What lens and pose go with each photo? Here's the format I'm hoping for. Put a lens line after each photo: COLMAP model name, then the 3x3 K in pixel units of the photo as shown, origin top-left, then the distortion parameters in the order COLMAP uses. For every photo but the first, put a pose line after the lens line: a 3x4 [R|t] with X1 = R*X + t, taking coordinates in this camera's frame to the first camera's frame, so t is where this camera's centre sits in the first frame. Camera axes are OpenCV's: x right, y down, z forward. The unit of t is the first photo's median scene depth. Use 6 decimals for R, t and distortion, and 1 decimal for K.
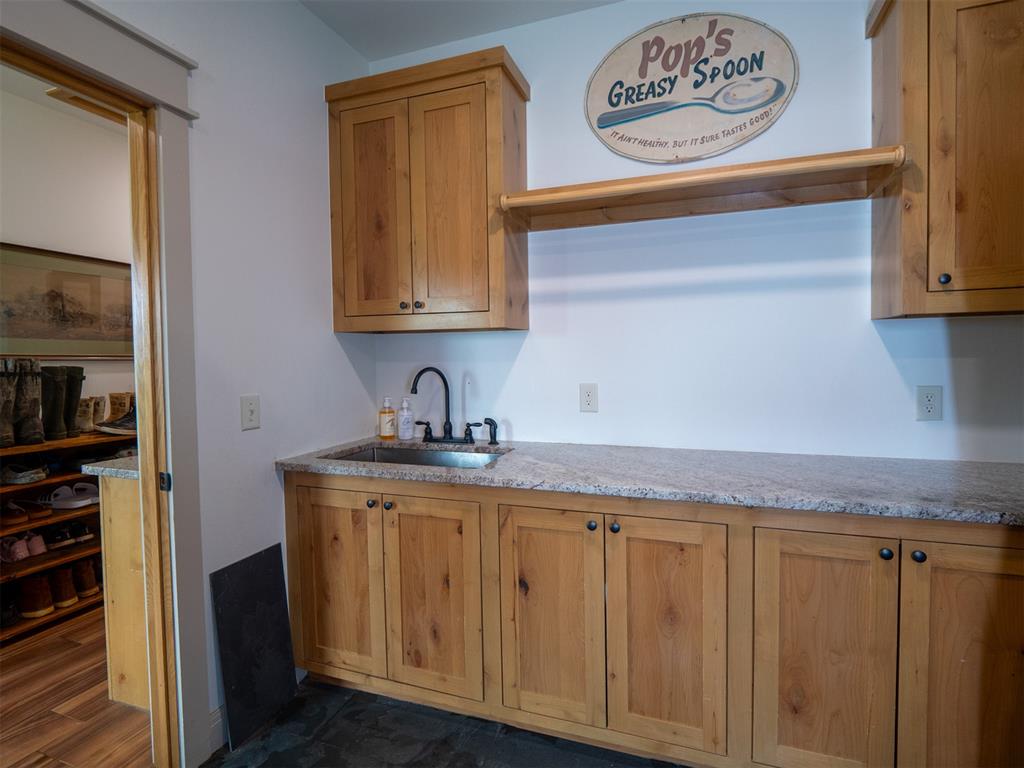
lens RADIAL K [[515.5, 0, 513.9], [0, 515.5, 367.7], [0, 0, 1]] dist [-0.002807, -0.000705]
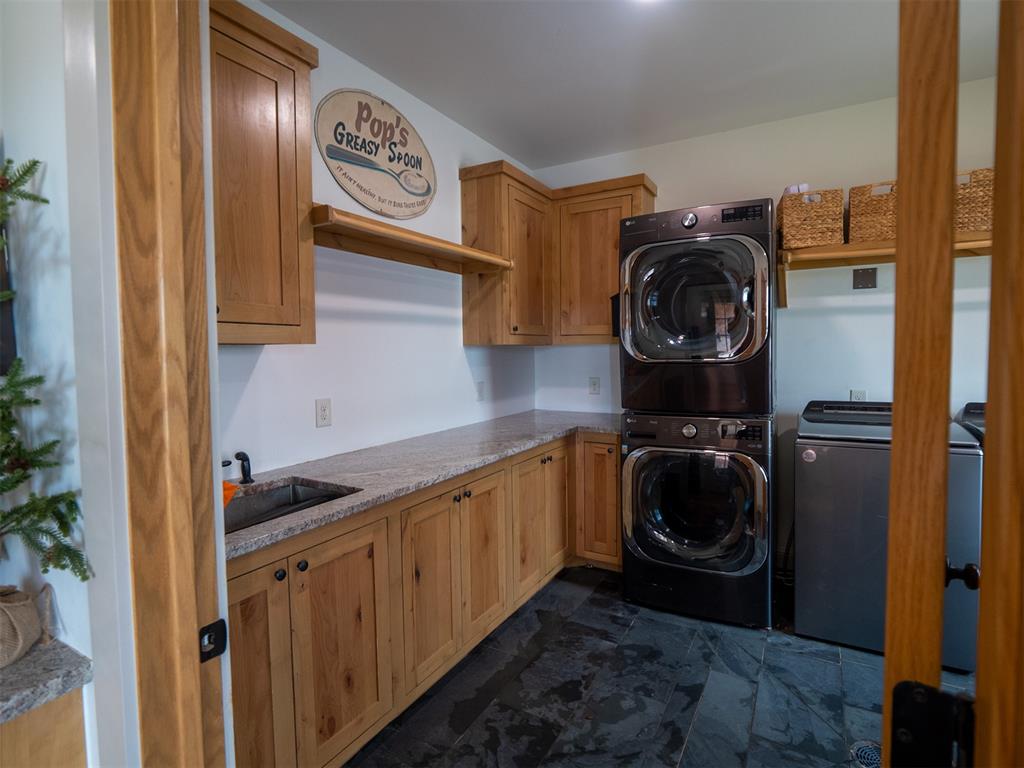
lens RADIAL K [[526.1, 0, 514.7], [0, 526.1, 374.0], [0, 0, 1]] dist [-0.002015, -0.000106]
pose [[0.170003, -0.035474, 0.984805, -0.920084], [0.039488, 0.998794, 0.029161, -0.038364], [-0.984652, 0.033931, 0.171199, 0.491518]]
